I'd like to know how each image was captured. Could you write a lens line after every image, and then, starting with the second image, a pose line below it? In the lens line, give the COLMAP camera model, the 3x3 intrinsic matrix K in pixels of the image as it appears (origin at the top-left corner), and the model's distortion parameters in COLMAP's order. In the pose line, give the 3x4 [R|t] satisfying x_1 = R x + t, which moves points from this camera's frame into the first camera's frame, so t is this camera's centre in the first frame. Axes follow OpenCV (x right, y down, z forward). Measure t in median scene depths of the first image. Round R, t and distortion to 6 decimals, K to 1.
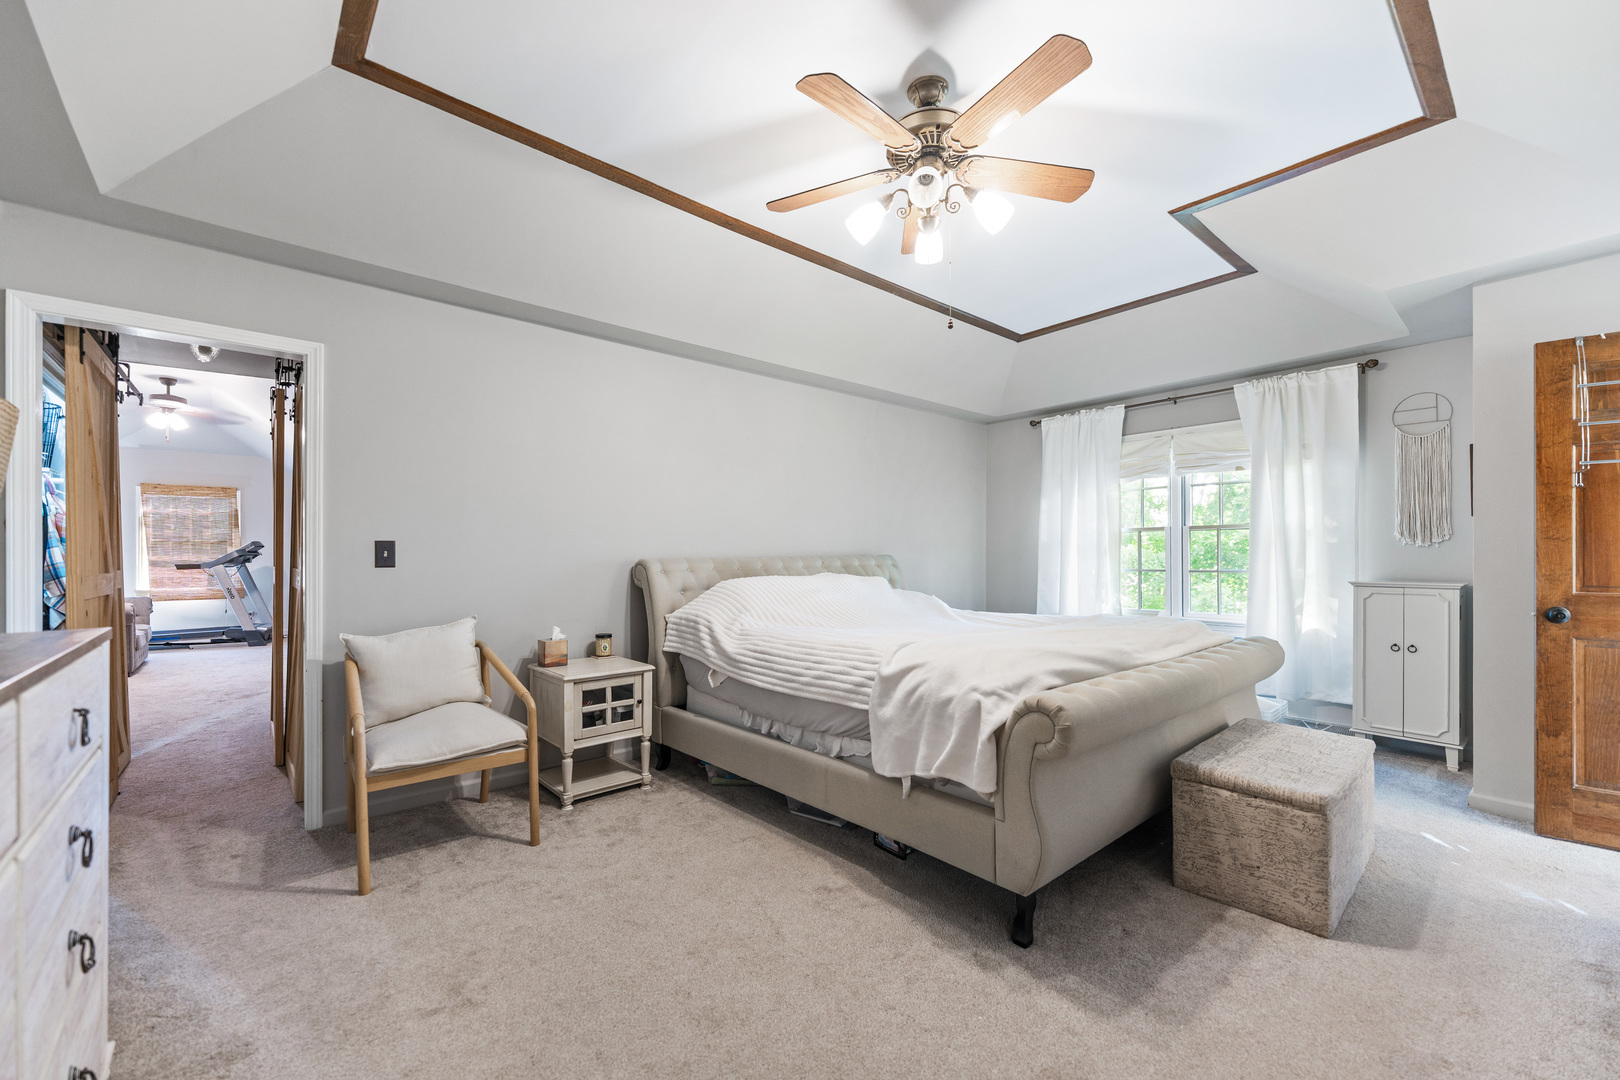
lens RADIAL K [[668.0, 0, 810.0], [0, 668.0, 540.0], [0, 0, 1]] dist [0.001050, 0.000133]
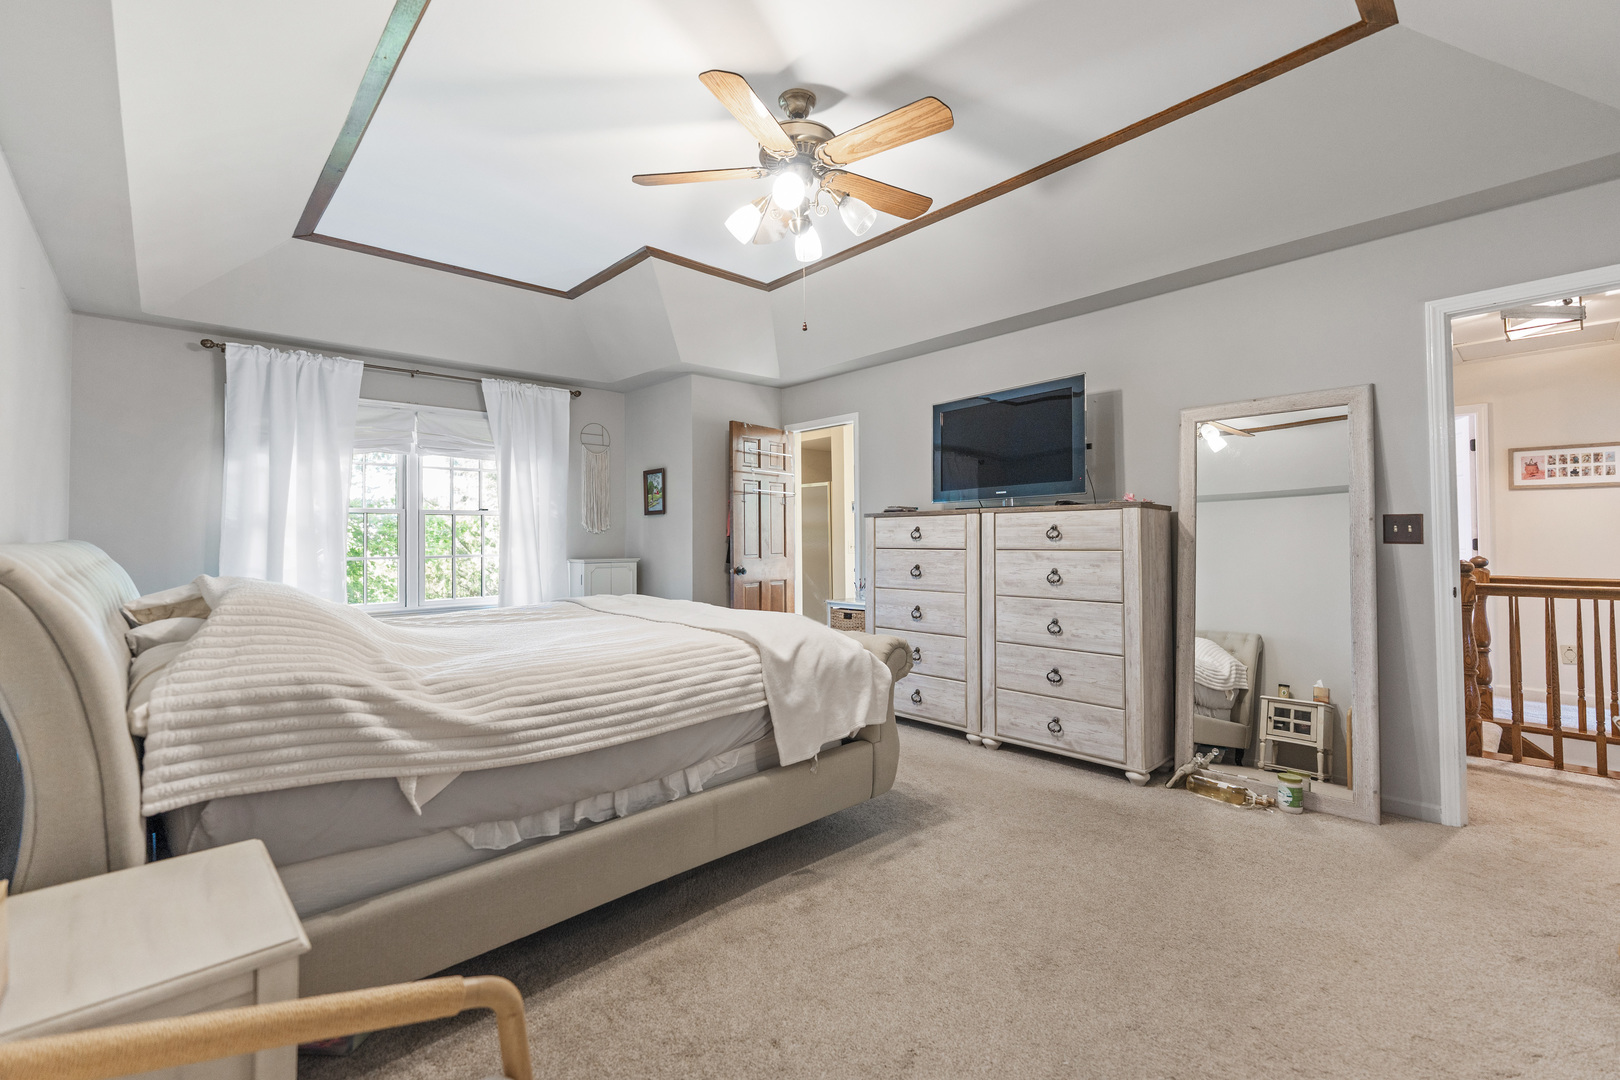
lens RADIAL K [[679.9, 0, 815.4], [0, 679.9, 515.6], [0, 0, 1]] dist [-0.000364, -0.000001]
pose [[-0.046404, 0.035643, 0.998287, -0.599759], [-0.015025, 0.999225, -0.036375, 0.020277], [-0.998810, -0.016688, -0.045833, 0.691010]]
